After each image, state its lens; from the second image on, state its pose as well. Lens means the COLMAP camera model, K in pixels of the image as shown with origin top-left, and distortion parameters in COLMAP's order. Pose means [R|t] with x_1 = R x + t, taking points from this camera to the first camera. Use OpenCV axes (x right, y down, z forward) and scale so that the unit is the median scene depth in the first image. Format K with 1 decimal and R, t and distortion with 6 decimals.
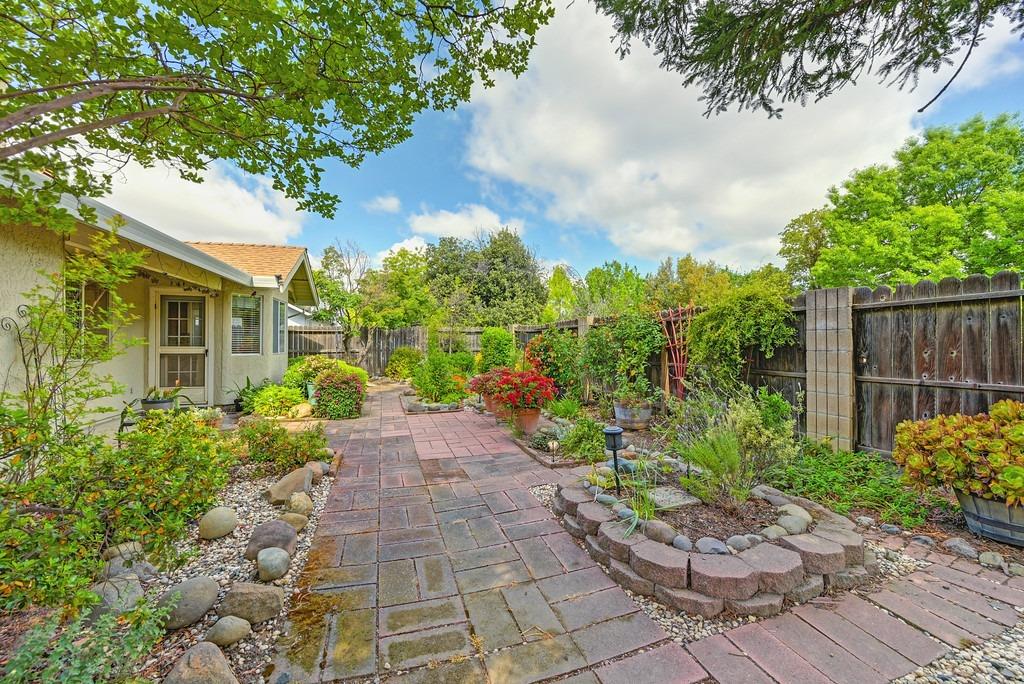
lens RADIAL K [[401.3, 0, 506.7], [0, 401.3, 335.9], [0, 0, 1]] dist [-0.008261, 0.000456]
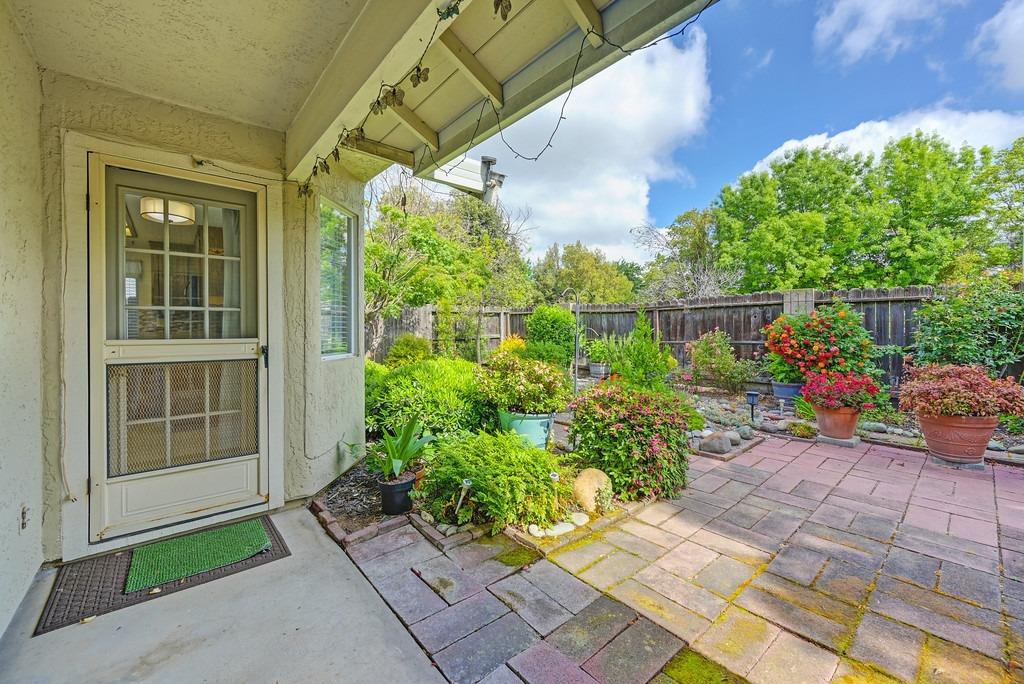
lens RADIAL K [[404.0, 0, 513.8], [0, 404.0, 327.1], [0, 0, 1]] dist [-0.002255, 0.000034]
pose [[0.917517, -0.007631, 0.397624, -0.762108], [0.001569, 0.999878, 0.015570, 0.013035], [-0.397695, -0.013662, 0.917416, 0.653565]]
